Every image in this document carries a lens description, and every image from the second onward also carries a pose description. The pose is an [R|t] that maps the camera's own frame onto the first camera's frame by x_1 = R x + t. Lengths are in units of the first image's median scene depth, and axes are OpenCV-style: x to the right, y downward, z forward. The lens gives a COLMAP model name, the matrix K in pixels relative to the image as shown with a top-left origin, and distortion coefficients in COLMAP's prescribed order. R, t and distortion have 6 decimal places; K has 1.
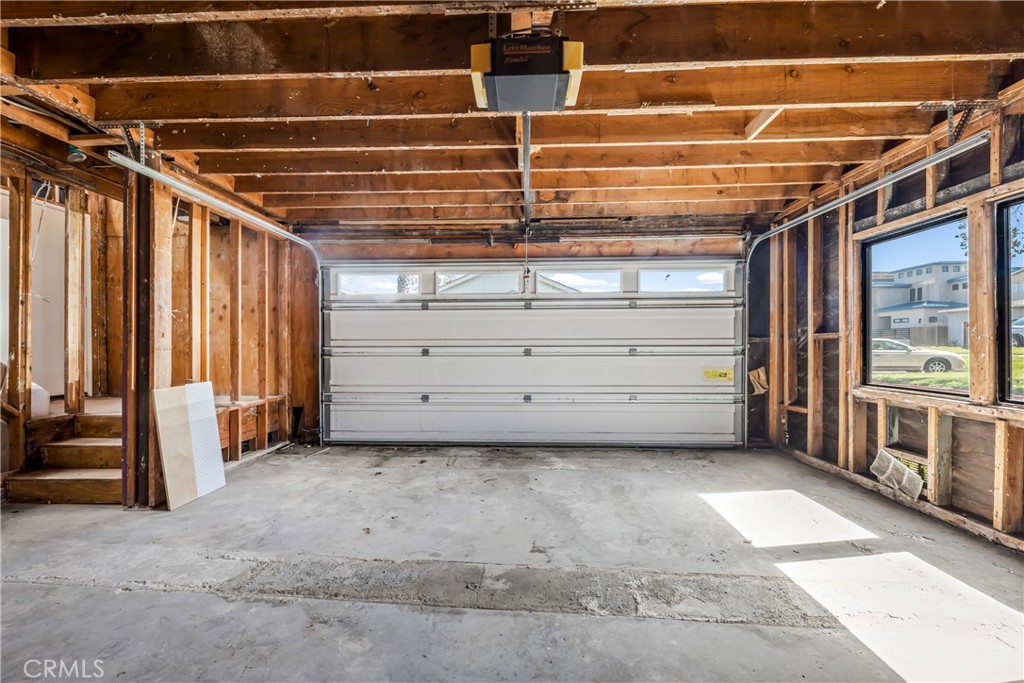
lens RADIAL K [[419.9, 0, 509.0], [0, 419.9, 344.3], [0, 0, 1]] dist [0.005032, -0.003315]
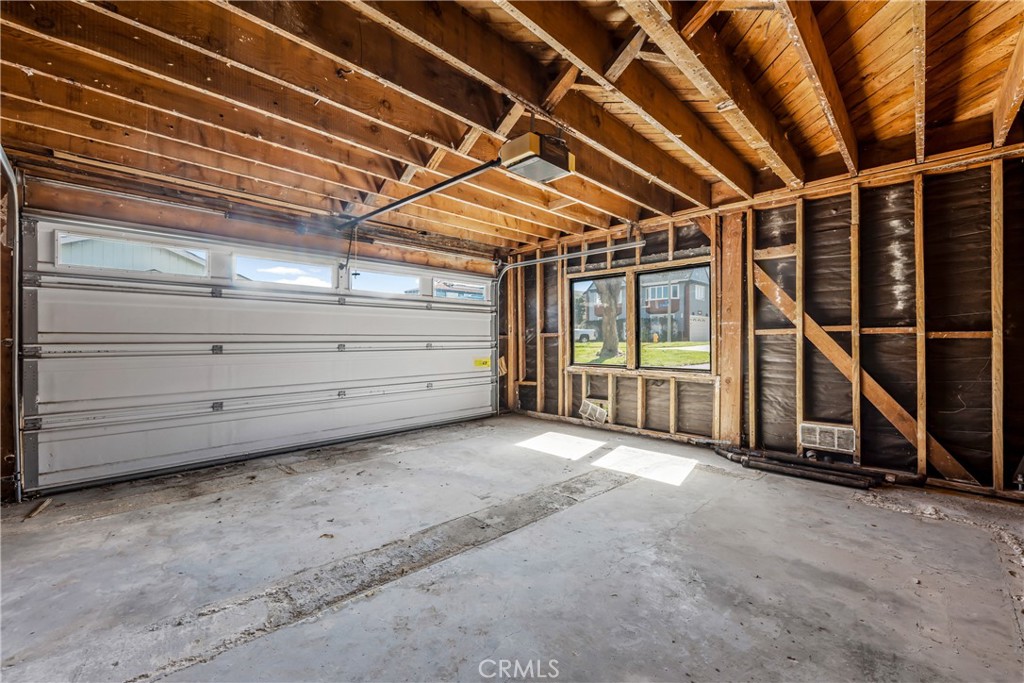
lens RADIAL K [[419.9, 0, 515.9], [0, 419.9, 339.4], [0, 0, 1]] dist [0.005032, -0.003315]
pose [[0.666564, 0.002037, 0.745445, -0.590291], [-0.000111, 0.999997, -0.002634, 0.001471], [-0.745448, 0.001673, 0.666561, 0.038366]]
